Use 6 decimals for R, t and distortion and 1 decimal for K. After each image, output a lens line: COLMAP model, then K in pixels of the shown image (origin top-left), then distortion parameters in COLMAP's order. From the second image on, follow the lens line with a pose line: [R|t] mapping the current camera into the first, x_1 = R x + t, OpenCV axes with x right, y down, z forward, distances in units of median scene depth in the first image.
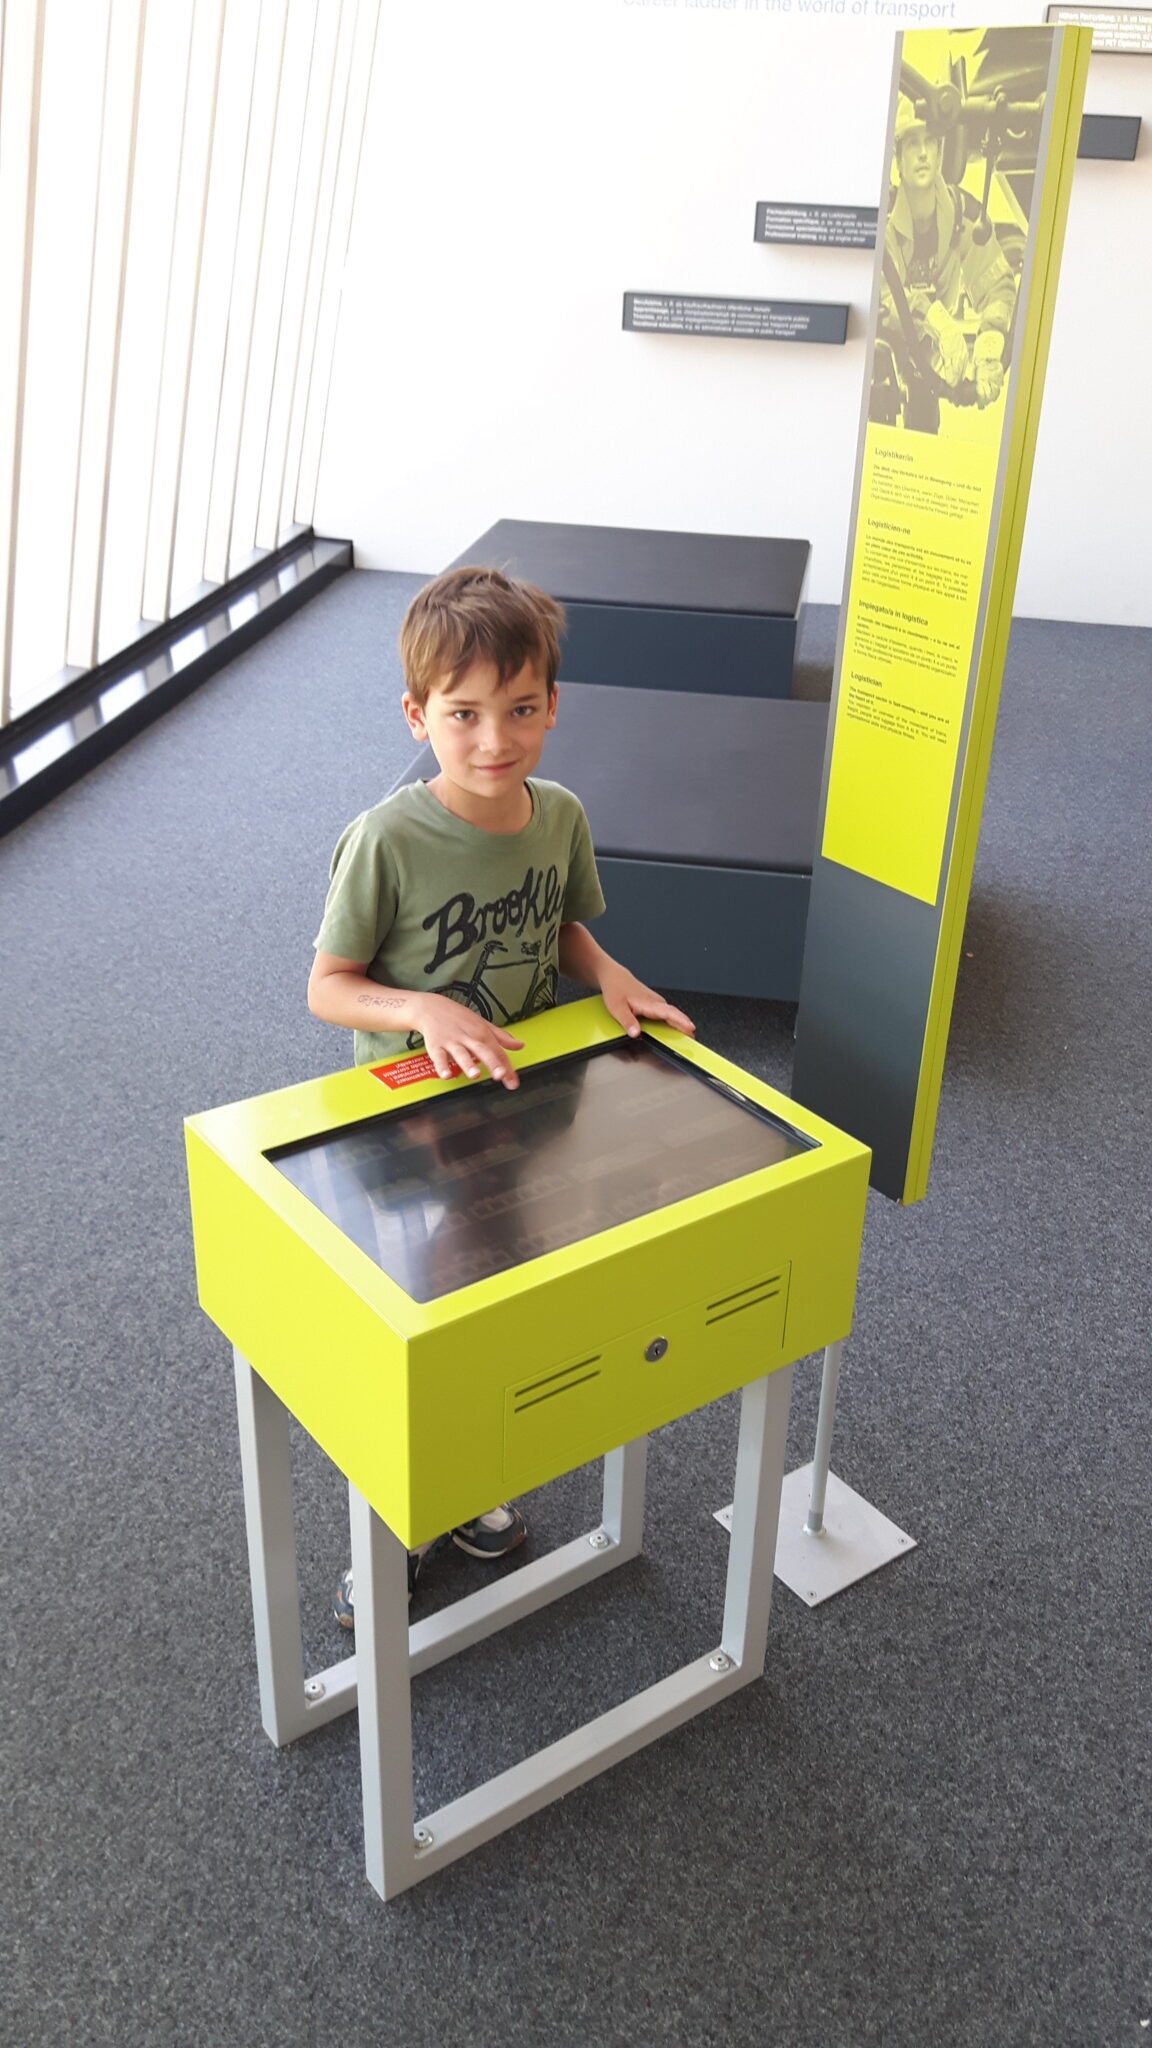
lens RADIAL K [[1706.0, 0, 576.0], [0, 1706.0, 1024.0], [0, 0, 1]] dist [-0.039390, 0.085633]
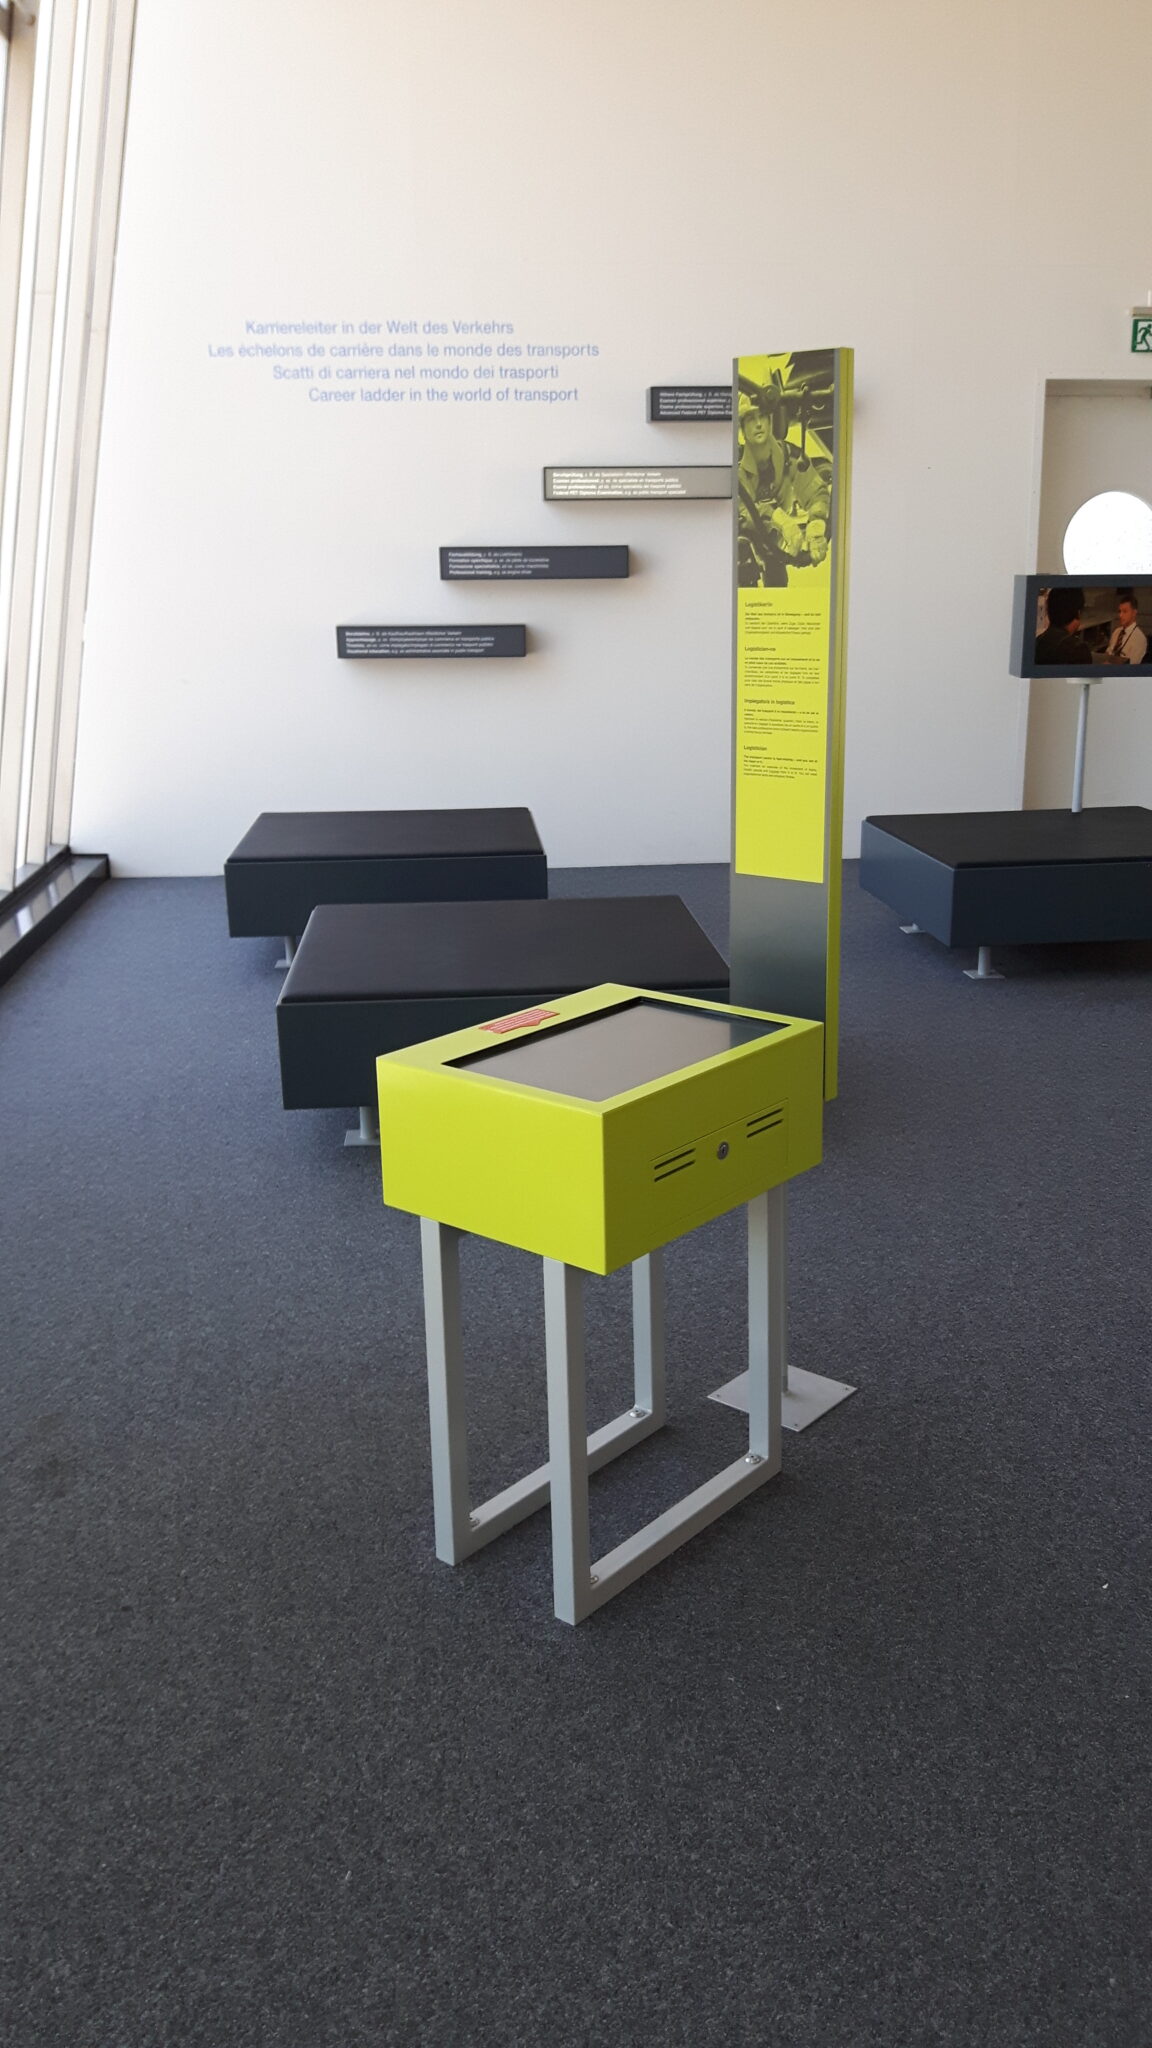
lens RADIAL K [[1685.1, 0, 587.2], [0, 1685.1, 1032.9], [0, 0, 1]] dist [0.109788, -0.000261]
pose [[0.968546, -0.114279, 0.221042, -0.375118], [0.155498, 0.971464, -0.179104, 0.325530], [-0.194267, 0.207842, 0.958677, -0.433273]]
